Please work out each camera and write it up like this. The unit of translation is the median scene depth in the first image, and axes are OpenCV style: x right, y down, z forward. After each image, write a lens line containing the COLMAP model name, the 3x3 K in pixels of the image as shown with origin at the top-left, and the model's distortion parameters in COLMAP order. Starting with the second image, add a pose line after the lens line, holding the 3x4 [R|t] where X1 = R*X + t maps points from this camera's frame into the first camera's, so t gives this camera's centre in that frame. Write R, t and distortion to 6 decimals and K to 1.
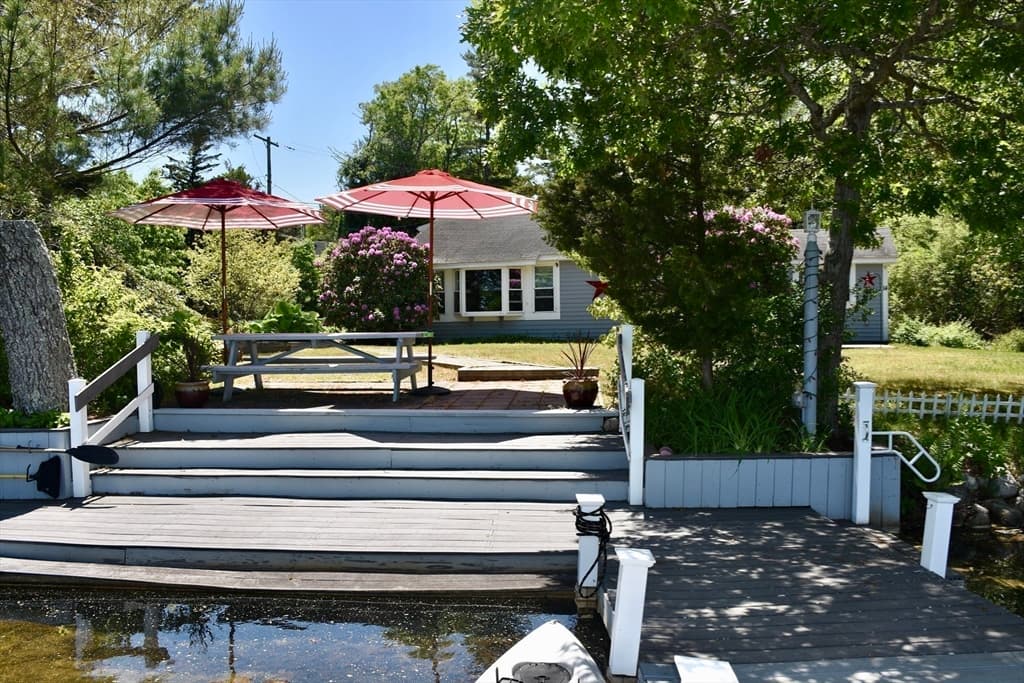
lens RADIAL K [[839.6, 0, 516.0], [0, 839.6, 356.2], [0, 0, 1]] dist [-0.134013, 0.087382]
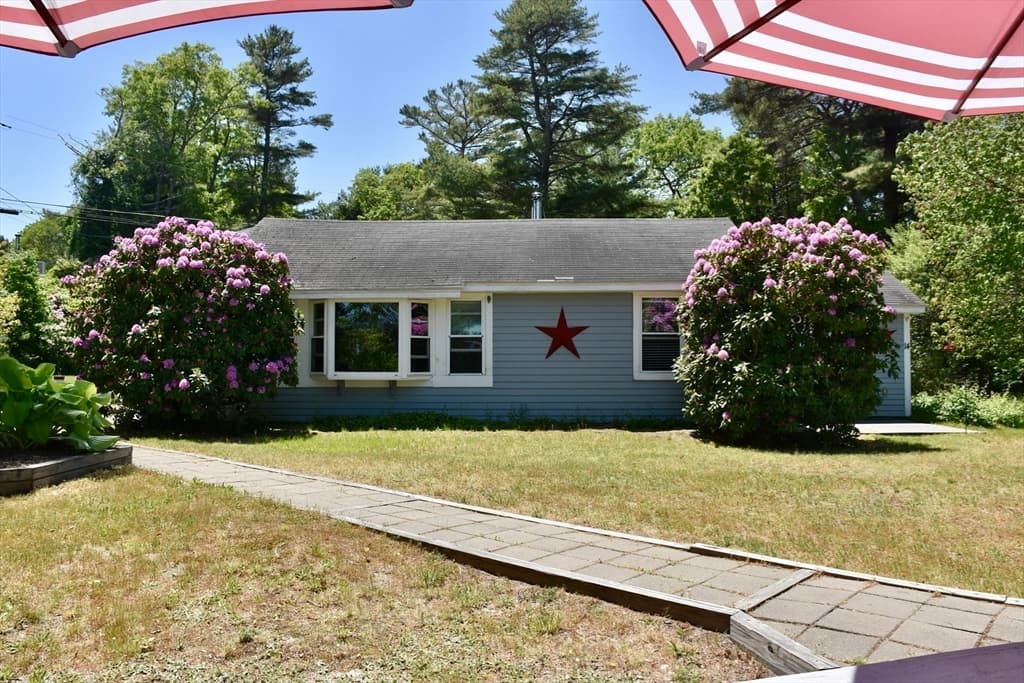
lens RADIAL K [[839.6, 0, 516.0], [0, 839.6, 356.2], [0, 0, 1]] dist [-0.134013, 0.087382]
pose [[0.950400, 0.019283, 0.310433, -0.123613], [-0.004609, 0.998840, -0.047933, -0.036651], [-0.310997, 0.044125, 0.949386, 0.400261]]
